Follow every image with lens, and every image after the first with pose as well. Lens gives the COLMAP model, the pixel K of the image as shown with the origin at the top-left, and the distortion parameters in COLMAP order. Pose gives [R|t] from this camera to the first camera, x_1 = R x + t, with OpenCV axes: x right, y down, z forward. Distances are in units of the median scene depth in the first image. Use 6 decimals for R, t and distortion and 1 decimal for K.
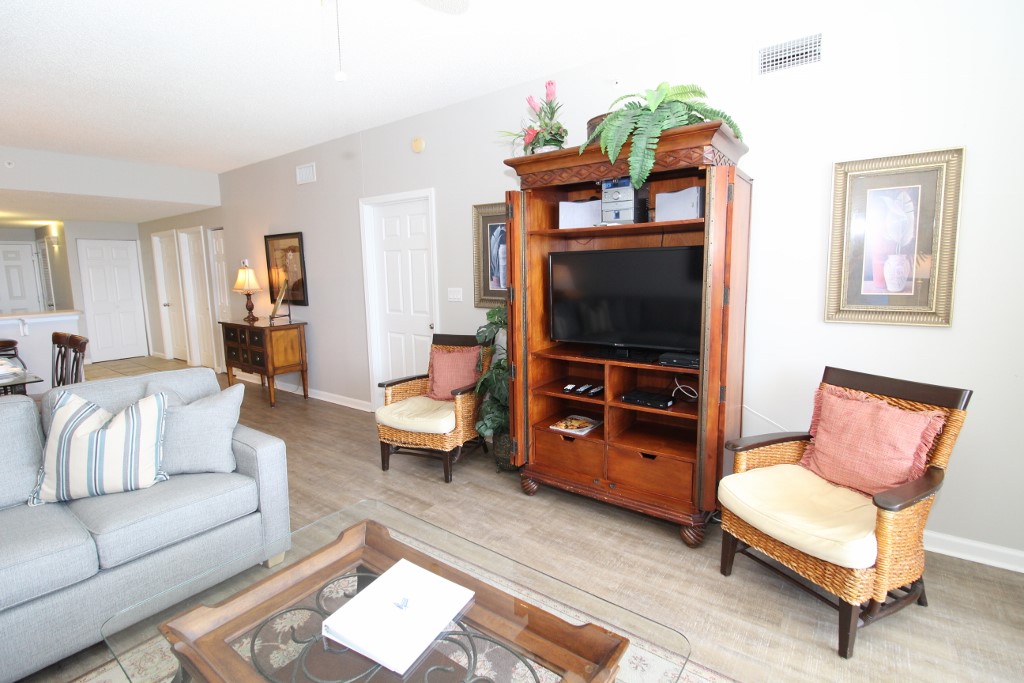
lens RADIAL K [[470.0, 0, 511.8], [0, 470.0, 330.6], [0, 0, 1]] dist [-0.004683, -0.009949]
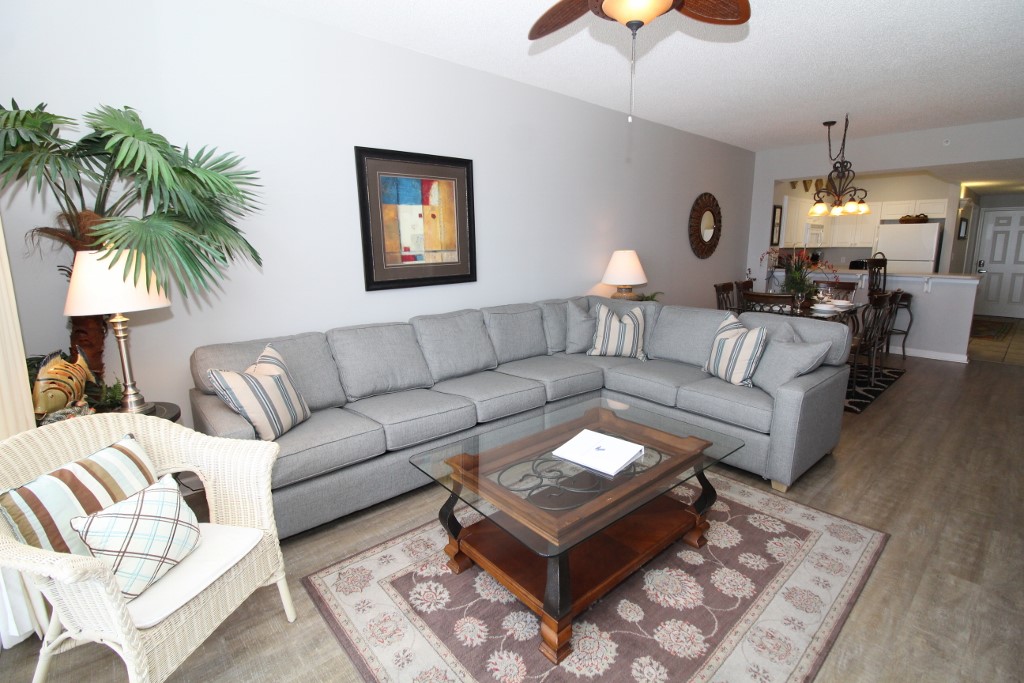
lens RADIAL K [[470.0, 0, 511.8], [0, 470.0, 330.6], [0, 0, 1]] dist [-0.004683, -0.009949]
pose [[-0.232059, 0.187822, -0.954396, 0.623746], [-0.114831, 0.969029, 0.218623, -0.061673], [0.965900, 0.160327, -0.203304, 0.464775]]
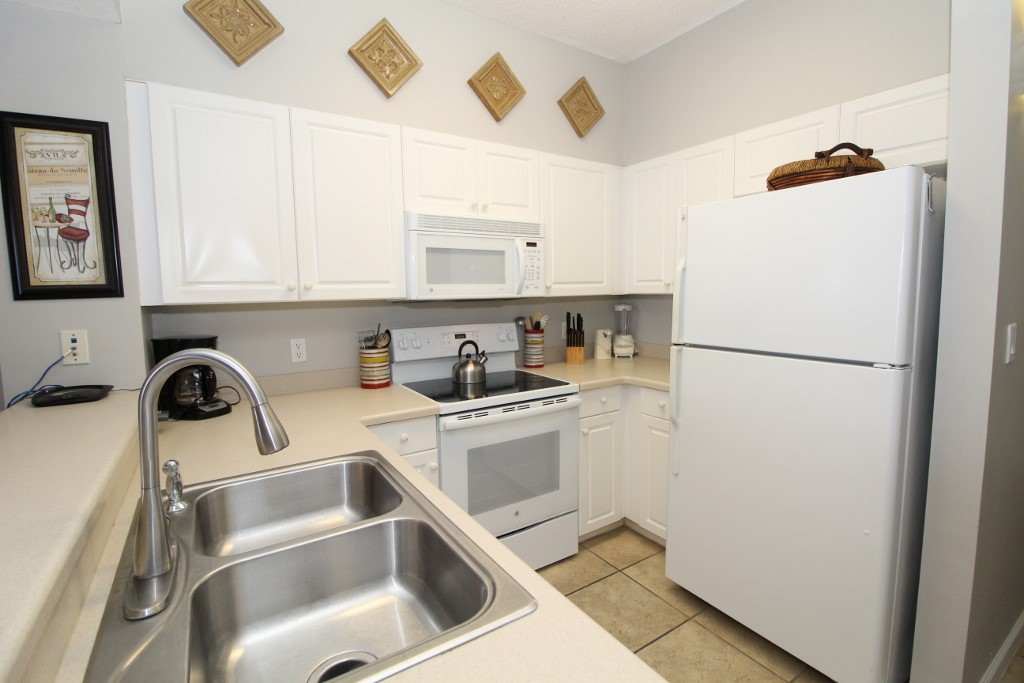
lens RADIAL K [[470.0, 0, 511.8], [0, 470.0, 330.6], [0, 0, 1]] dist [-0.004683, -0.009949]
pose [[-0.363558, 0.100672, -0.926116, -2.087071], [-0.099746, 0.984222, 0.146144, -0.221265], [0.926216, 0.145508, -0.347780, 2.068484]]
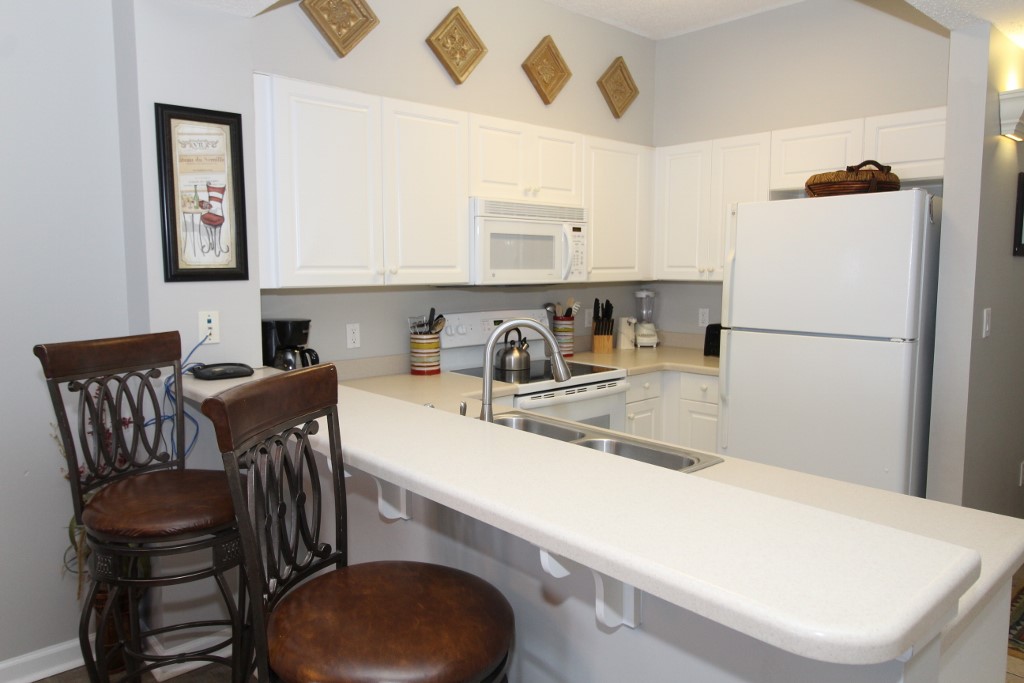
lens RADIAL K [[703.3, 0, 507.7], [0, 703.3, 329.6], [0, 0, 1]] dist [0.005167, -0.000382]
pose [[-0.205529, 0.103647, -0.973147, -1.570535], [-0.123012, 0.983753, 0.130757, -0.227792], [0.970889, 0.146583, -0.189440, 1.908048]]
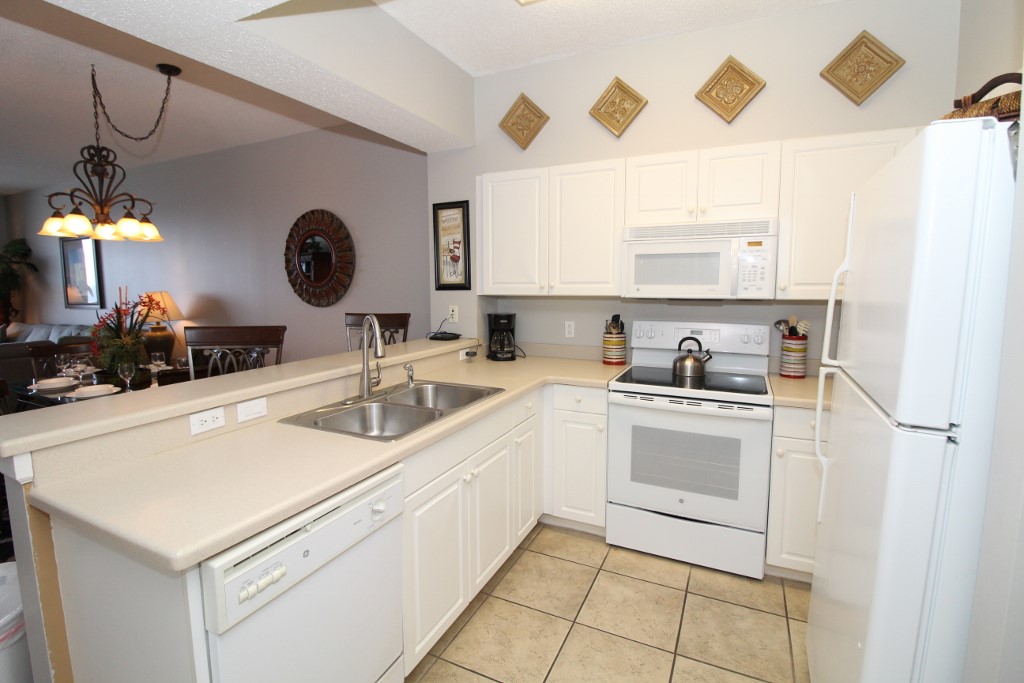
lens RADIAL K [[470.0, 0, 511.8], [0, 470.0, 330.6], [0, 0, 1]] dist [-0.004683, -0.009949]
pose [[-0.984542, 0.034304, -0.171759, -2.384247], [-0.005928, 0.973545, 0.228418, -0.300393], [0.175051, 0.225905, -0.958292, 2.581077]]
